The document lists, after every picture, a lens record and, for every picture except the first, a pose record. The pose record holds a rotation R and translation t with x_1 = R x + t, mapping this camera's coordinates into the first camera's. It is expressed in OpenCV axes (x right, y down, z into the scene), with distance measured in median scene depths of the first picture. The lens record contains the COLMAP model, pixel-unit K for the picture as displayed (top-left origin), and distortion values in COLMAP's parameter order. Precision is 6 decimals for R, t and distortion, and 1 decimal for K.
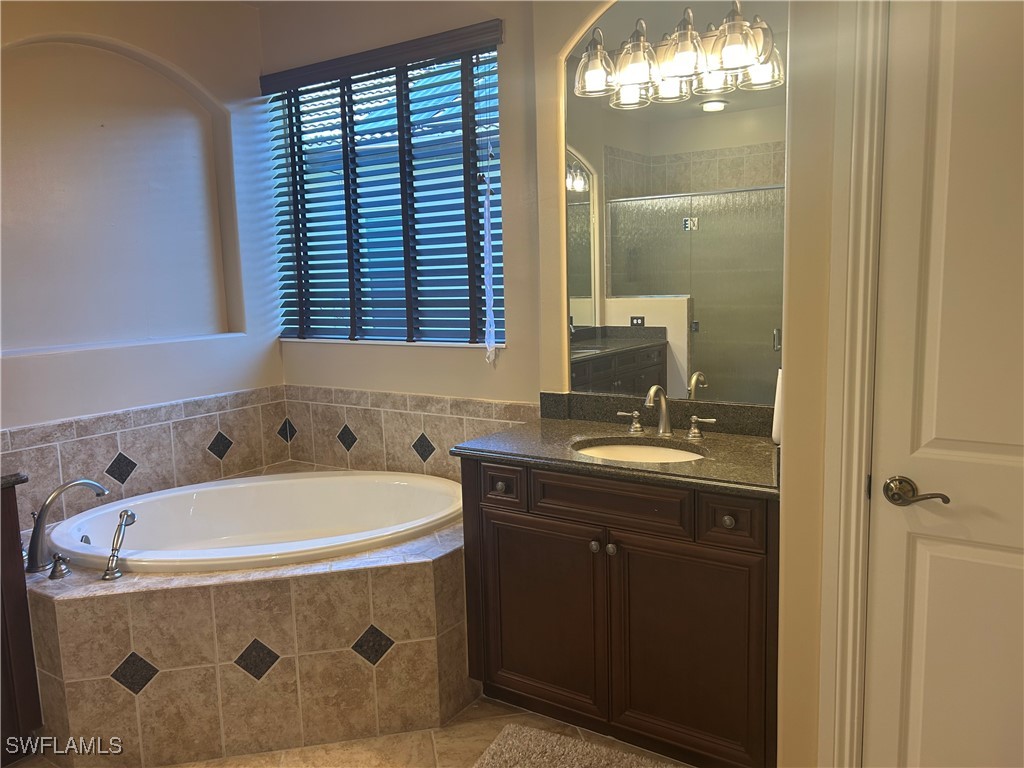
lens RADIAL K [[775.3, 0, 512.0], [0, 775.3, 384.0], [0, 0, 1]] dist [0.066529, -0.065297]
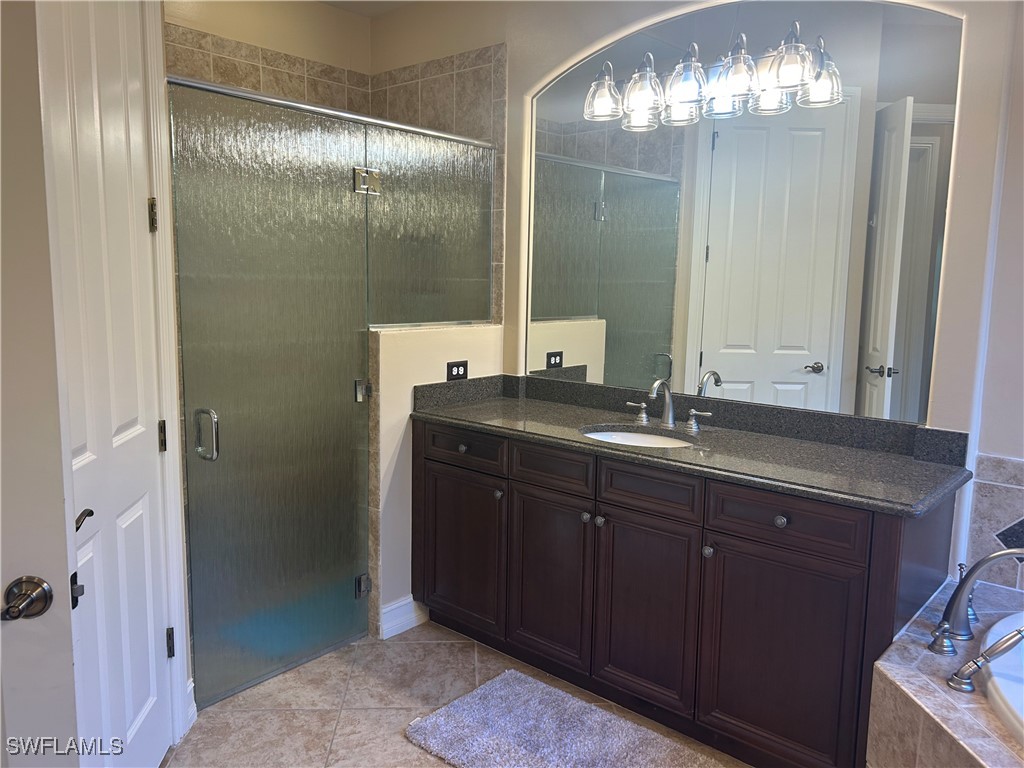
lens RADIAL K [[749.9, 0, 512.6], [0, 749.9, 380.0], [0, 0, 1]] dist [0.062171, -0.059699]
pose [[0.986239, 0.056307, -0.155440, 0.145427], [-0.056414, 0.998401, 0.003729, 0.009997], [0.155401, 0.005092, 0.987838, -0.087850]]
